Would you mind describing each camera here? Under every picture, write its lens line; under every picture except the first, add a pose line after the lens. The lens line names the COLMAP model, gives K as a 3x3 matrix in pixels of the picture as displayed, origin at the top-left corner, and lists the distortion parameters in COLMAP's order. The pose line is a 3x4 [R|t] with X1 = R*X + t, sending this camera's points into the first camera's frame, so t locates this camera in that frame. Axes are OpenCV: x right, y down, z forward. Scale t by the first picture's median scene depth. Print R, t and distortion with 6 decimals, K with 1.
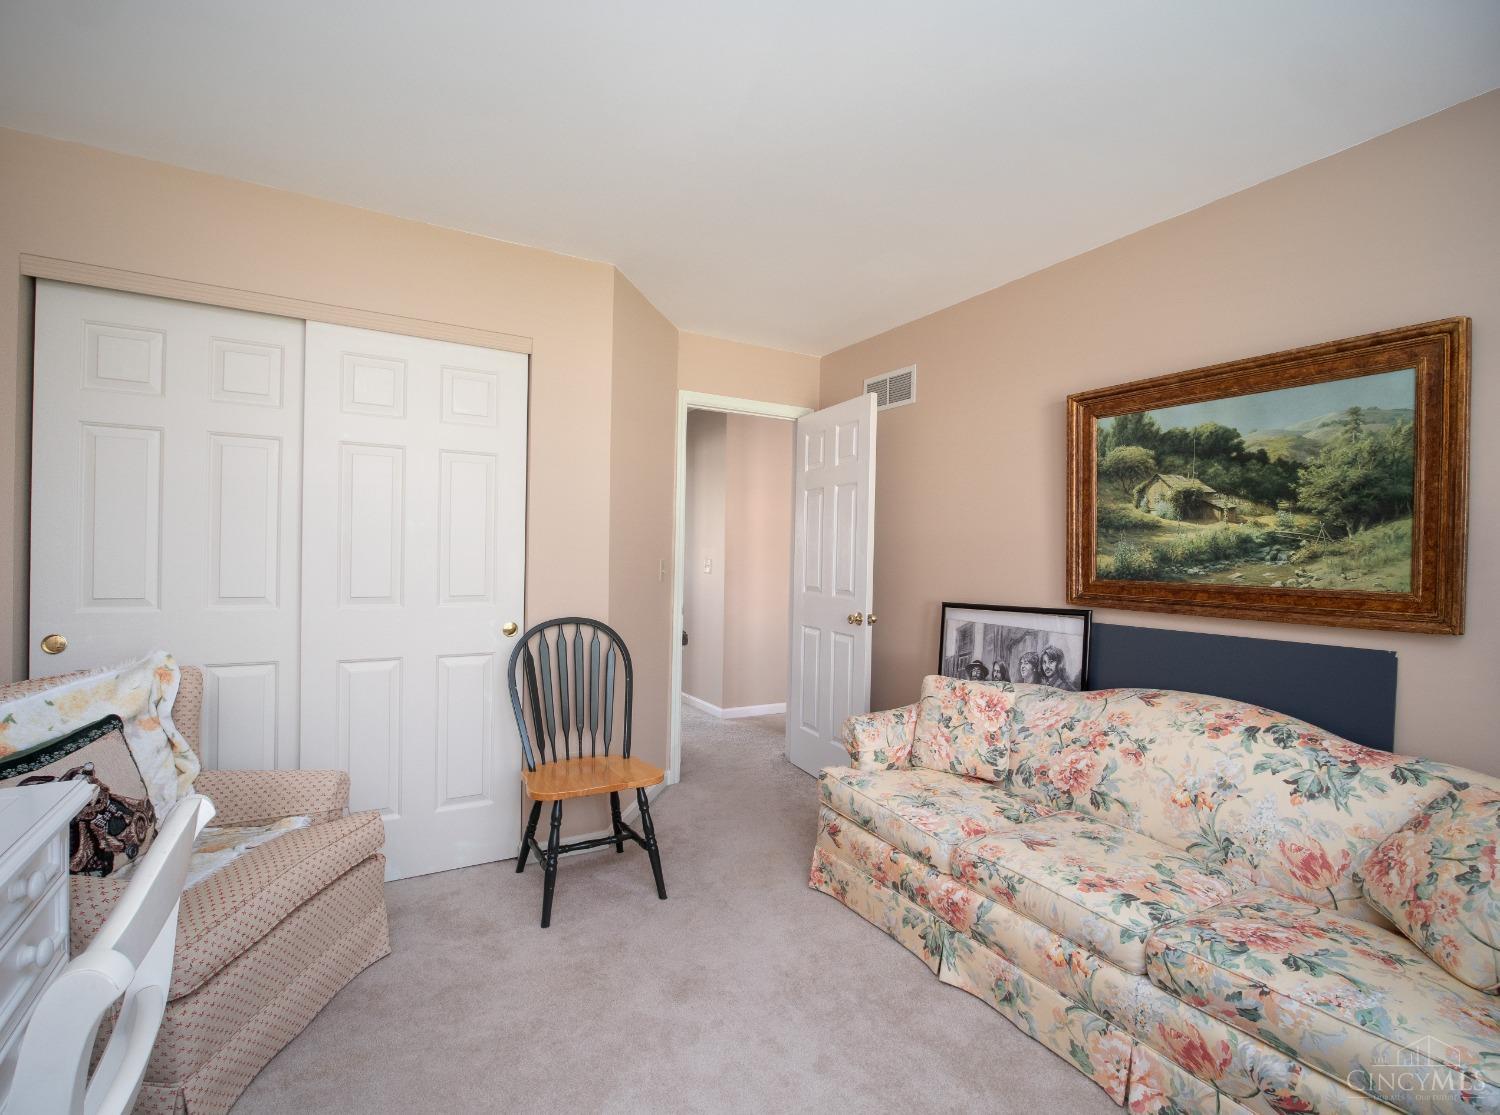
lens RADIAL K [[701.5, 0, 750.0], [0, 701.5, 557.5], [0, 0, 1]] dist [0.000548, 0.000511]
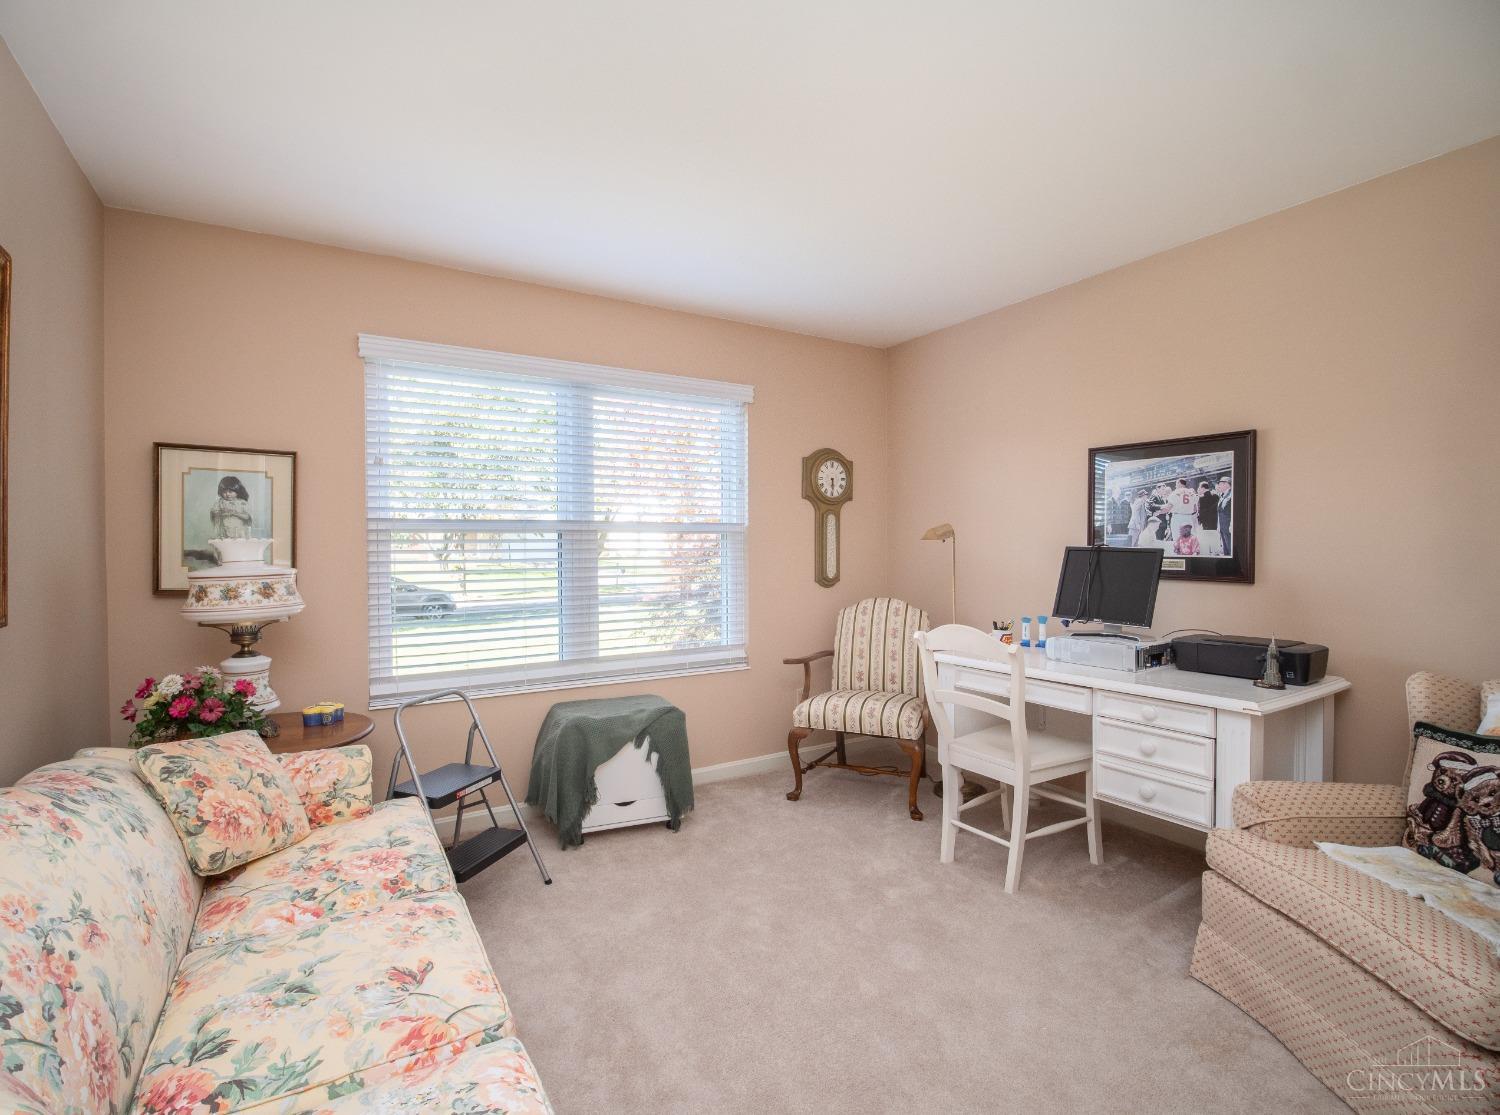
lens RADIAL K [[701.5, 0, 750.0], [0, 701.5, 557.5], [0, 0, 1]] dist [0.000548, 0.000511]
pose [[-0.999538, -0.013796, -0.027090, 0.128248], [-0.014292, 0.999732, 0.018187, -0.001048], [0.026832, 0.018566, -0.999468, 1.918716]]
